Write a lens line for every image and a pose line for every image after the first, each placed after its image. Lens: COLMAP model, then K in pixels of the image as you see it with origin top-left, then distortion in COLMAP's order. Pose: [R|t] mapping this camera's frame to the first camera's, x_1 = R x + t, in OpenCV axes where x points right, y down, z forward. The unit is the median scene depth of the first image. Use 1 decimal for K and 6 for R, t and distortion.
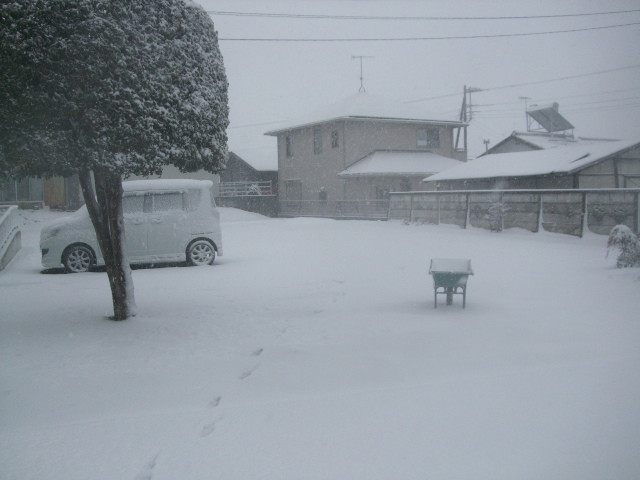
lens RADIAL K [[671.0, 0, 320.0], [0, 671.0, 240.0], [0, 0, 1]] dist [-0.115529, 0.037008]
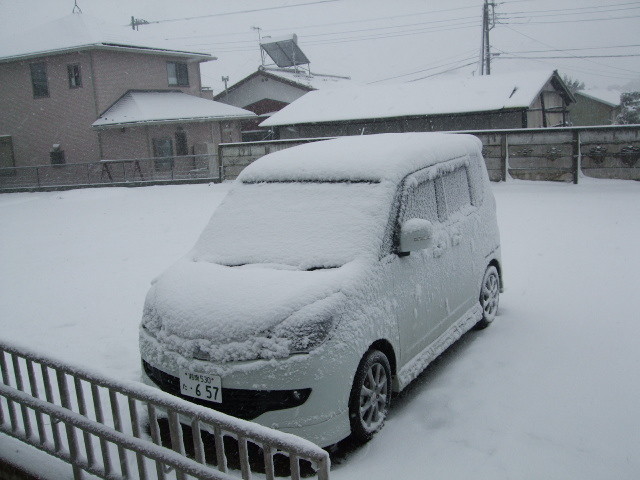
lens RADIAL K [[671.0, 0, 320.0], [0, 671.0, 240.0], [0, 0, 1]] dist [-0.115529, 0.037008]
pose [[0.802178, -0.138763, 0.580737, -0.214382], [0.091643, 0.989709, 0.109897, -0.031566], [-0.590011, -0.034936, 0.806639, 0.284713]]
